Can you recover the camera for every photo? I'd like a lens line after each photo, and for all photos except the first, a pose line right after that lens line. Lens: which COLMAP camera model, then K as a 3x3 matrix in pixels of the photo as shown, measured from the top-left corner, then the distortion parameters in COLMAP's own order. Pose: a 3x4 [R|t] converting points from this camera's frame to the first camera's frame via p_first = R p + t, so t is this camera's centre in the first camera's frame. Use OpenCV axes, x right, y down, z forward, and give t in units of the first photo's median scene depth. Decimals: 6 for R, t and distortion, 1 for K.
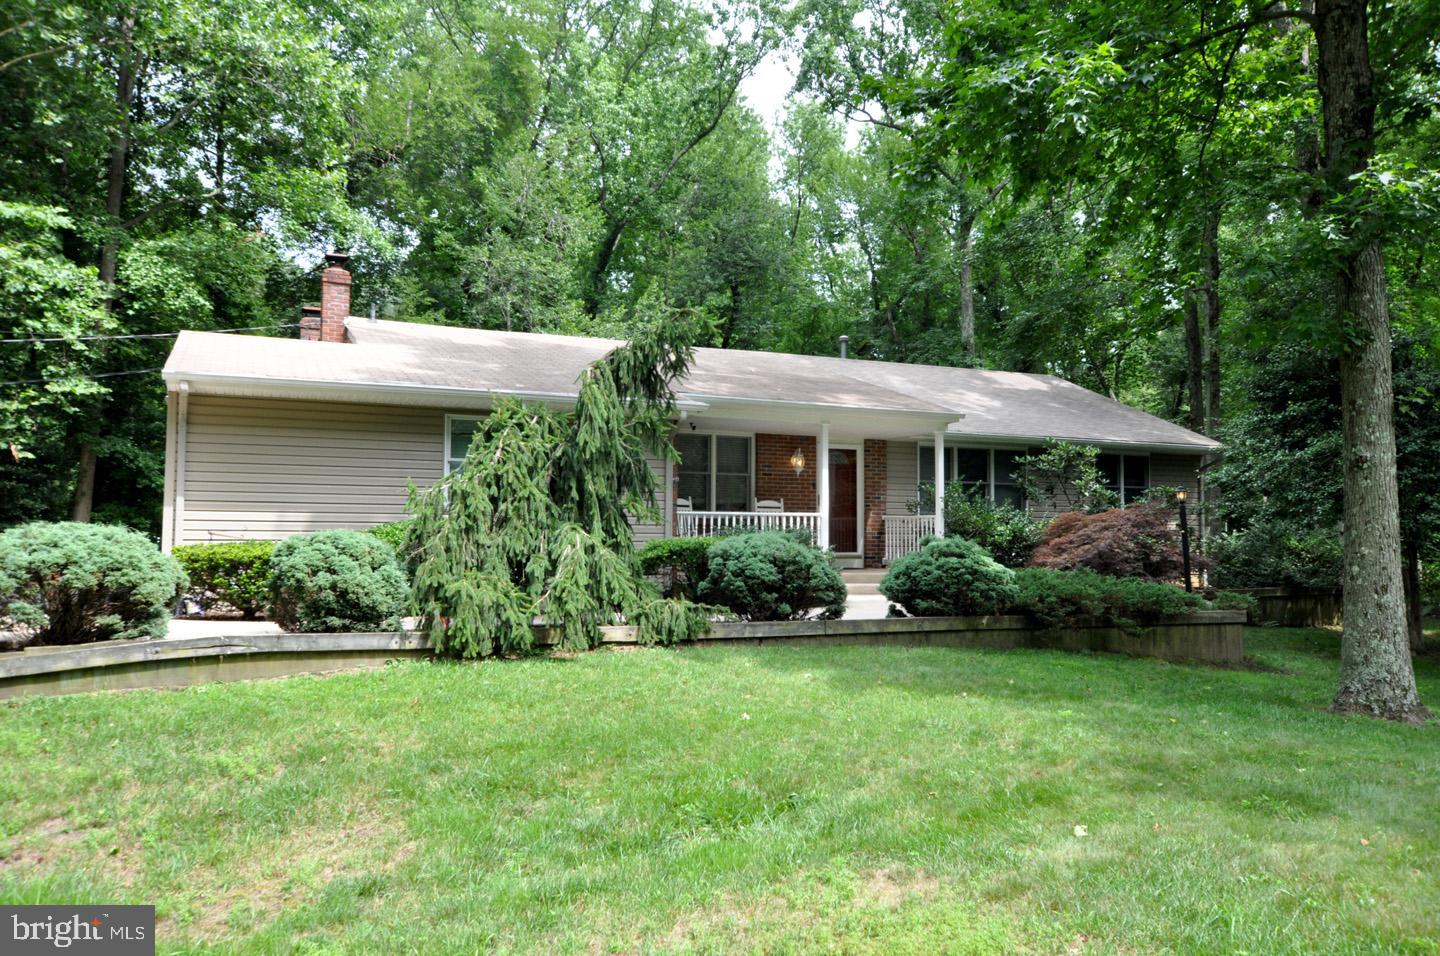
lens RADIAL K [[1099.1, 0, 722.9], [0, 1099.1, 485.9], [0, 0, 1]] dist [0.006963, -0.001662]
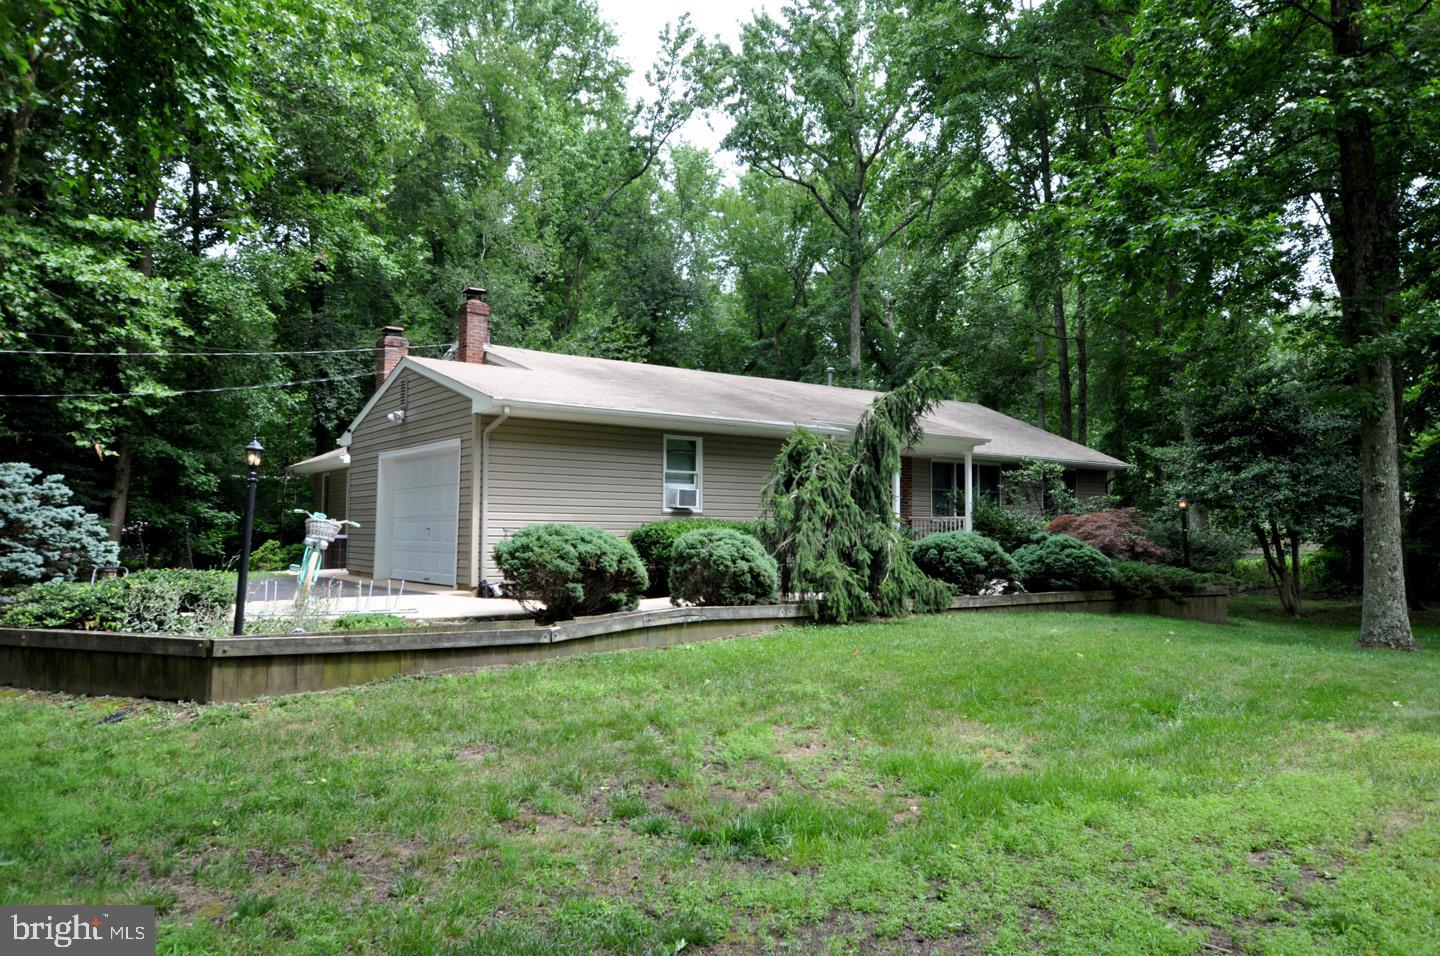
lens RADIAL K [[1037.6, 0, 715.4], [0, 1037.6, 475.3], [0, 0, 1]] dist [-0.001948, 0.002171]
pose [[0.975718, 0.013797, 0.218596, -0.395857], [-0.012191, 0.999888, -0.008695, -0.008438], [-0.218691, 0.005819, 0.975777, -0.137086]]
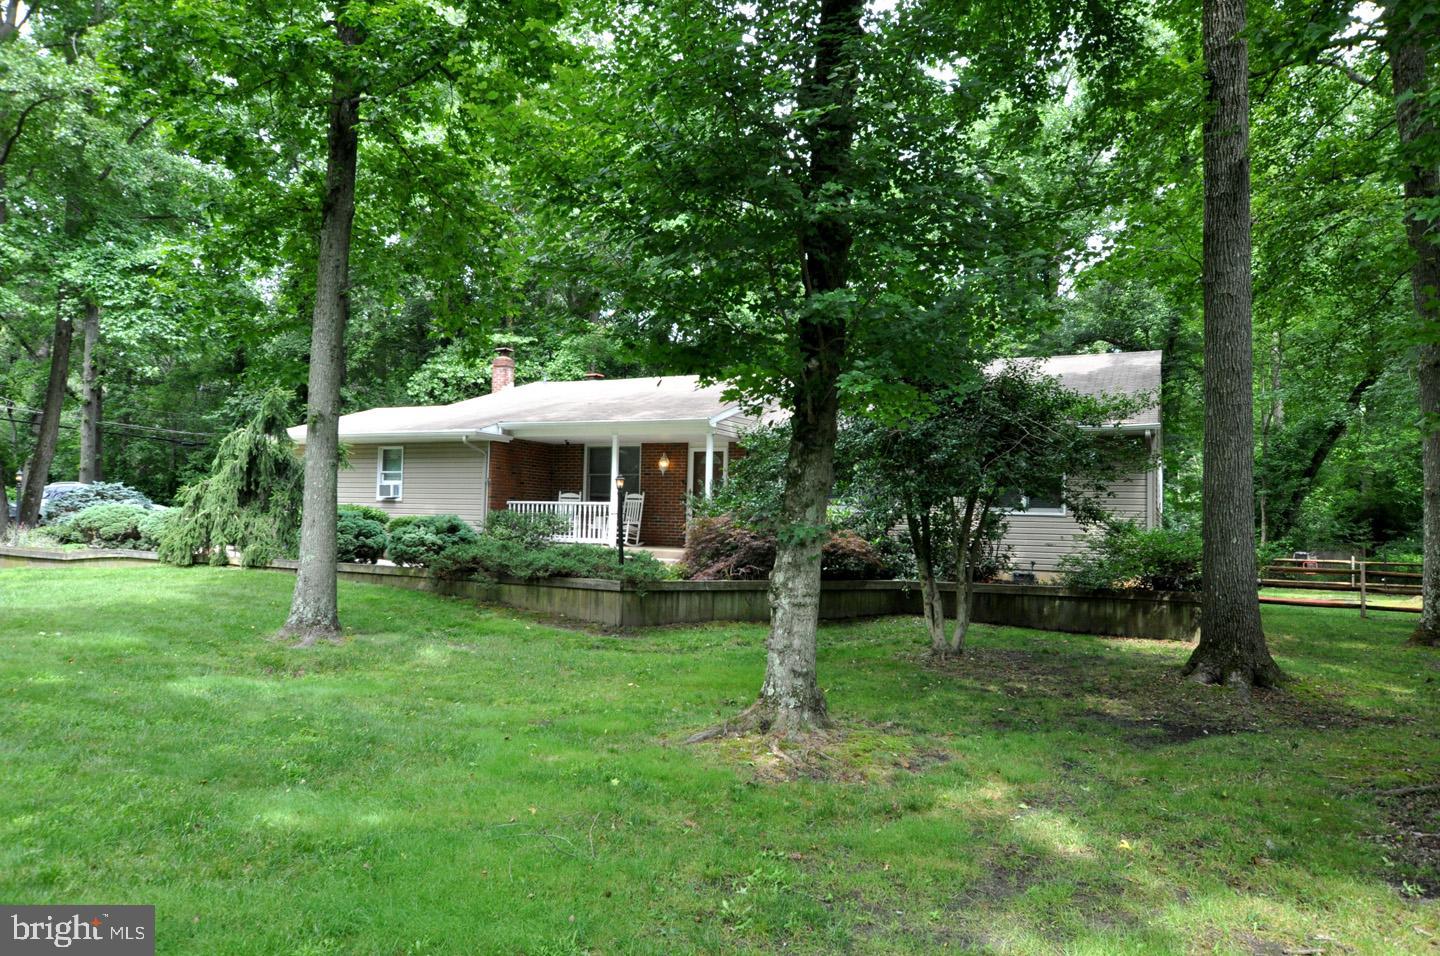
lens RADIAL K [[1006.5, 0, 721.4], [0, 1006.5, 474.1], [0, 0, 1]] dist [0.000558, 0.004285]
pose [[0.619921, -0.027460, -0.784184, 1.216545], [0.015832, 0.999622, -0.022489, 0.021666], [0.784505, 0.001526, 0.620121, 0.365378]]
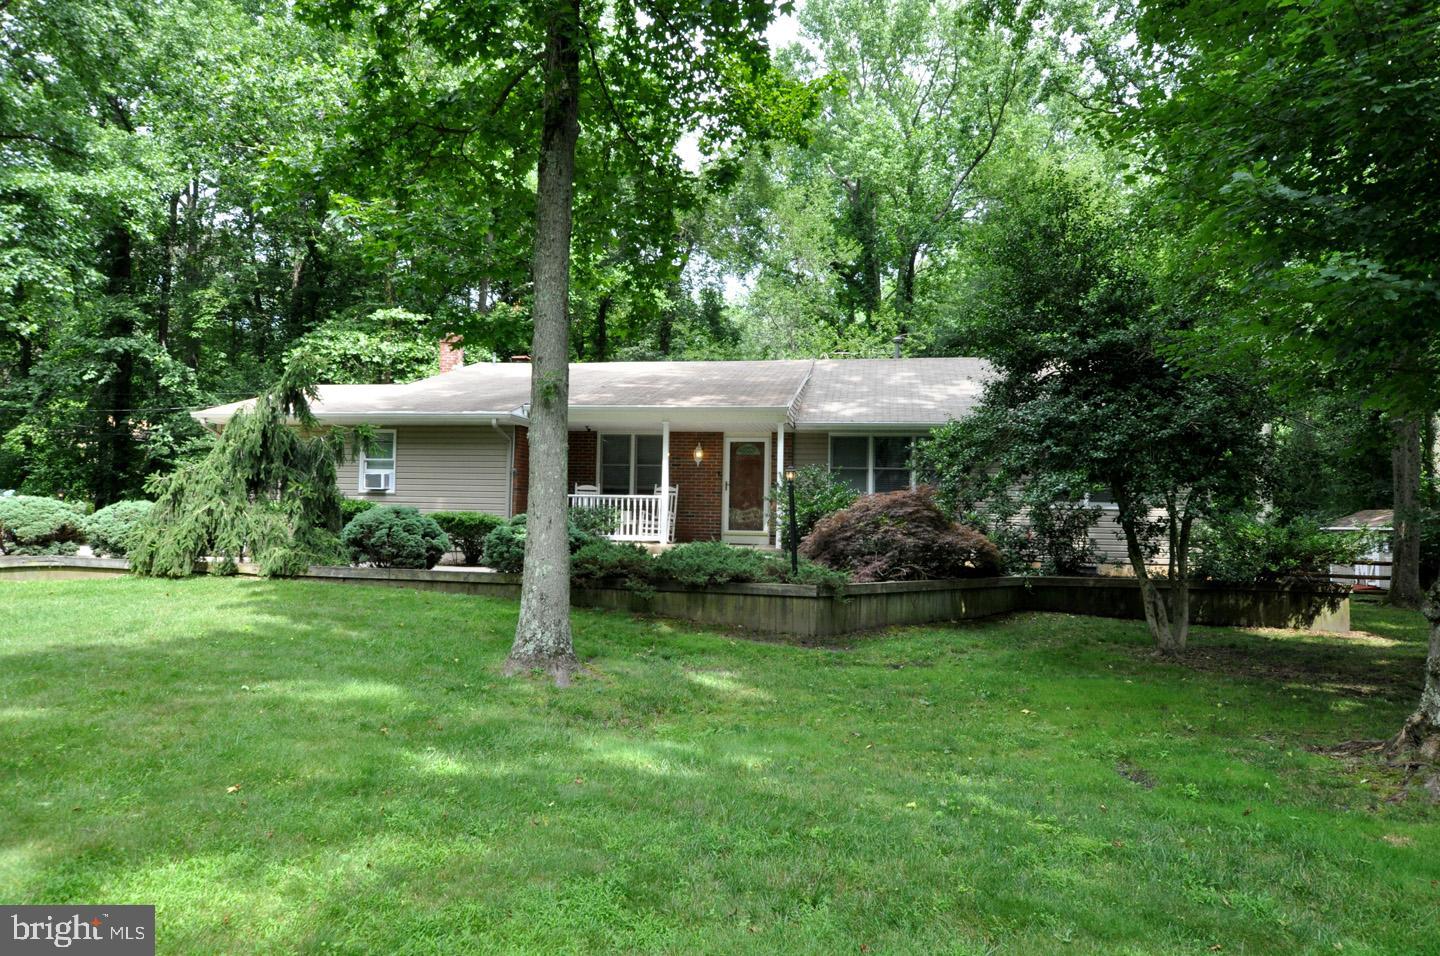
lens RADIAL K [[948.5, 0, 718.9], [0, 948.5, 475.8], [0, 0, 1]] dist [0.003501, 0.000041]
pose [[0.812685, -0.013731, -0.582541, 0.811389], [0.010995, 0.999906, -0.008230, 0.013119], [0.582599, 0.000283, 0.812760, 0.186365]]
